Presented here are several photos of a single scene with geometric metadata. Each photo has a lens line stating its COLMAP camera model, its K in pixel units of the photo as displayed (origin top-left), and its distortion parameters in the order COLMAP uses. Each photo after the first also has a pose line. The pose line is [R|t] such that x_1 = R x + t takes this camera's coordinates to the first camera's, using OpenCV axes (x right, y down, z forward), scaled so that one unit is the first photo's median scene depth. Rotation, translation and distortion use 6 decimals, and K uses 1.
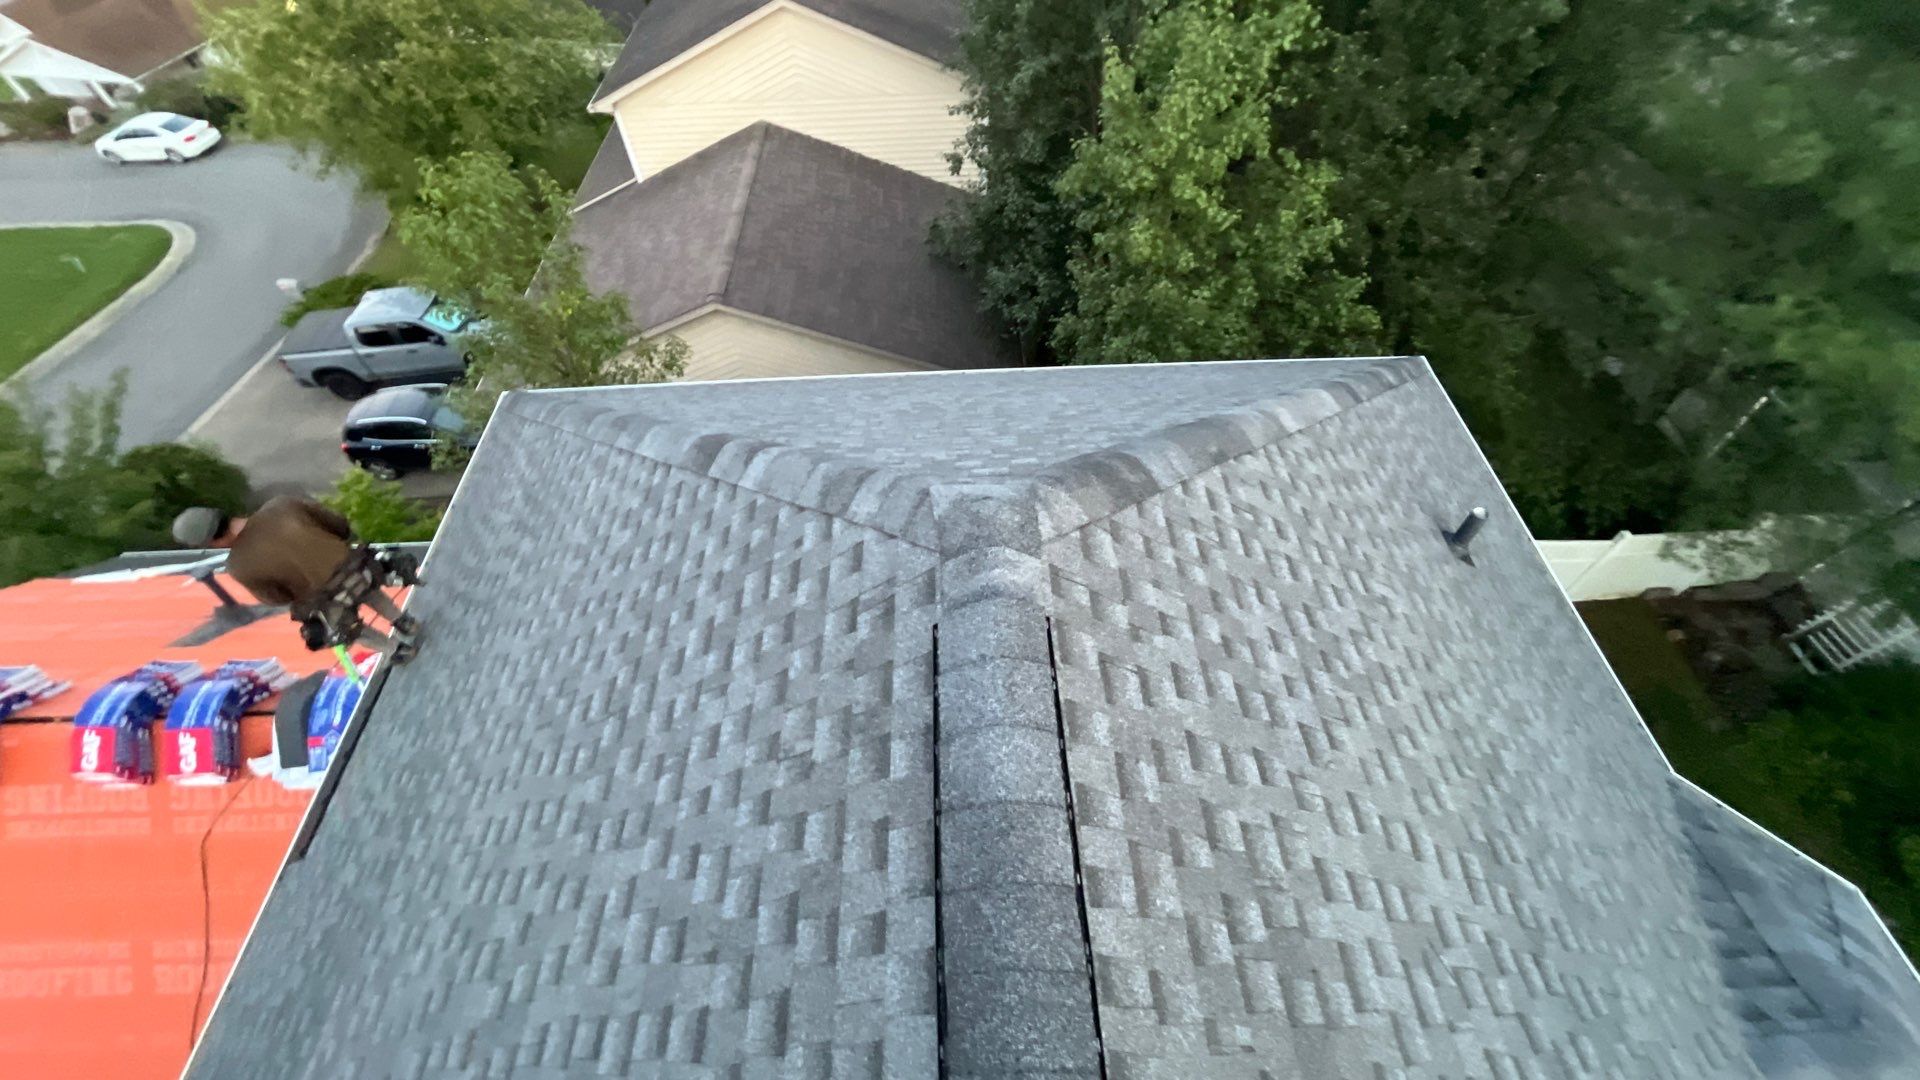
lens RADIAL K [[798.9, 0, 955.4], [0, 798.9, 546.9], [0, 0, 1]] dist [-0.000666, -0.000520]
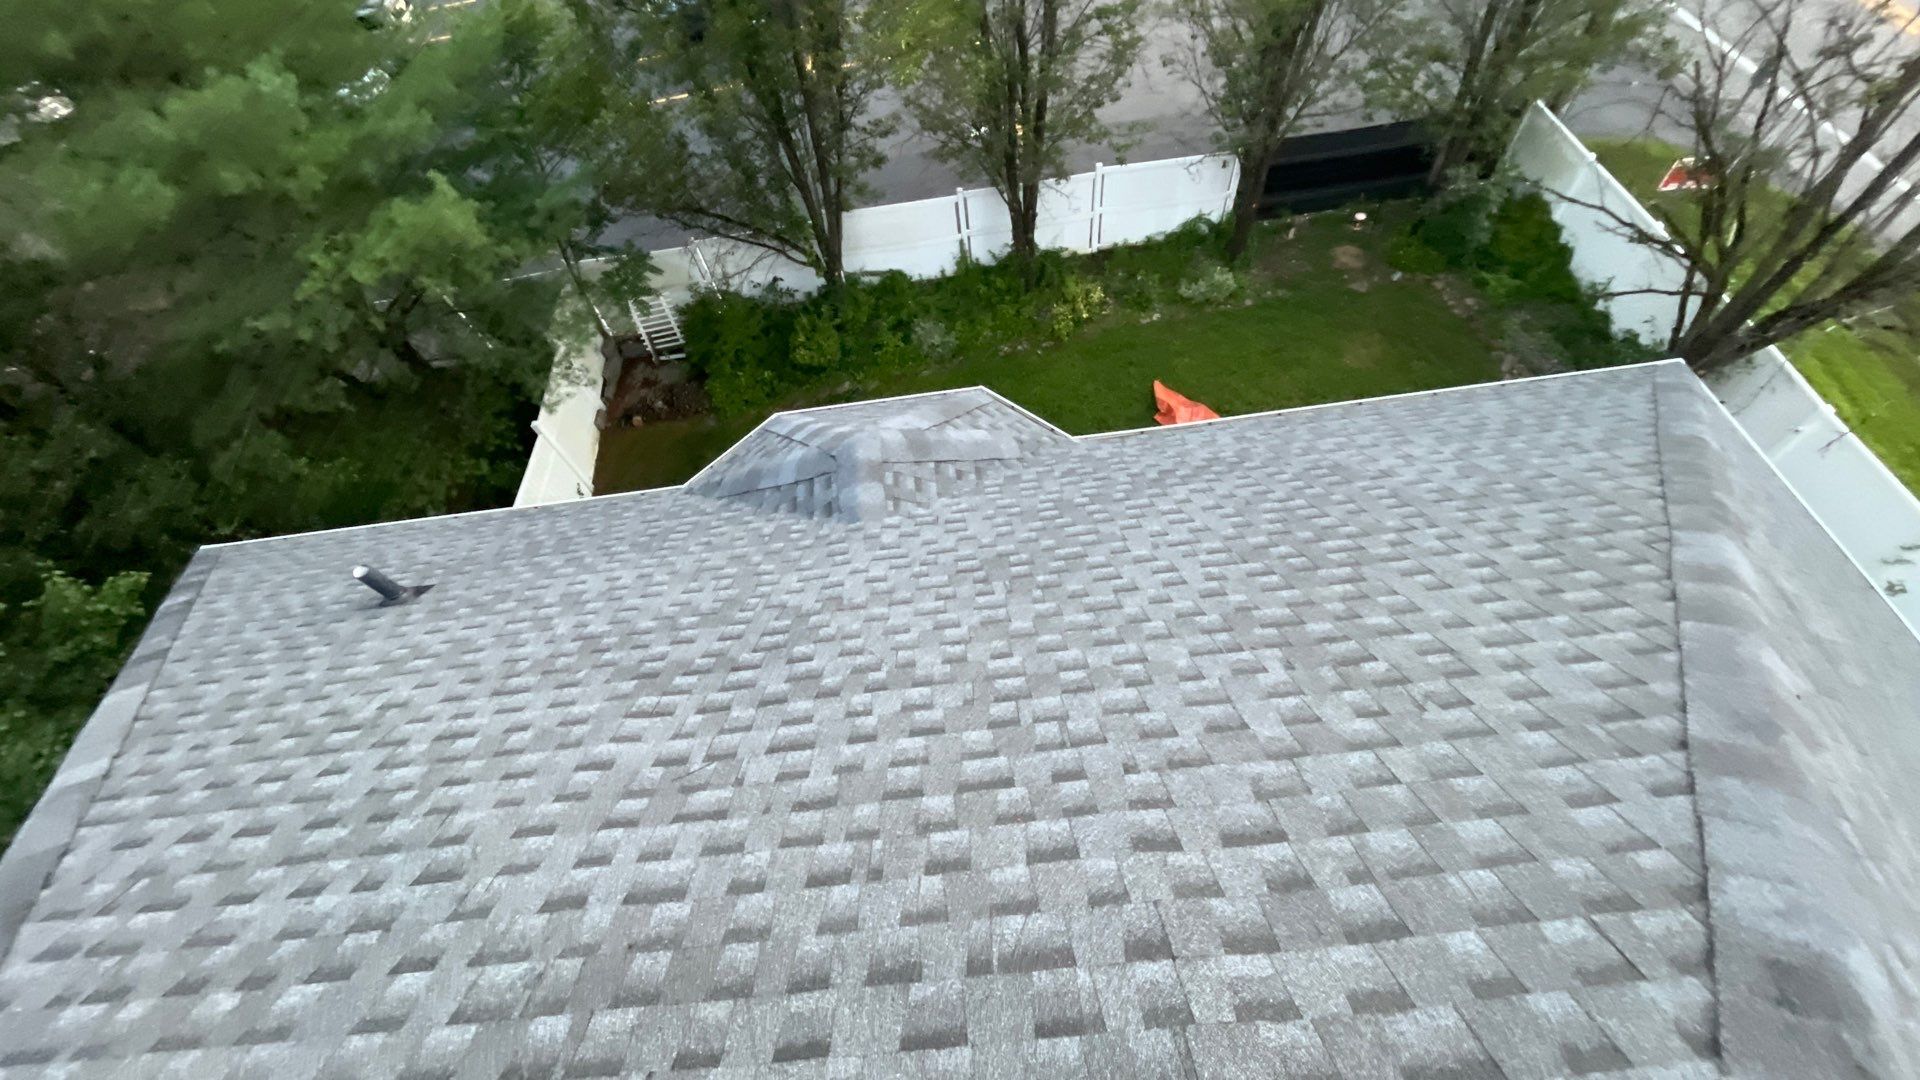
lens RADIAL K [[798.9, 0, 955.4], [0, 798.9, 546.9], [0, 0, 1]] dist [-0.000666, -0.000520]
pose [[-0.056045, -0.819418, 0.570450, 0.137305], [0.847578, 0.262930, 0.460956, 0.147759], [-0.527704, 0.509335, 0.679785, -0.037303]]
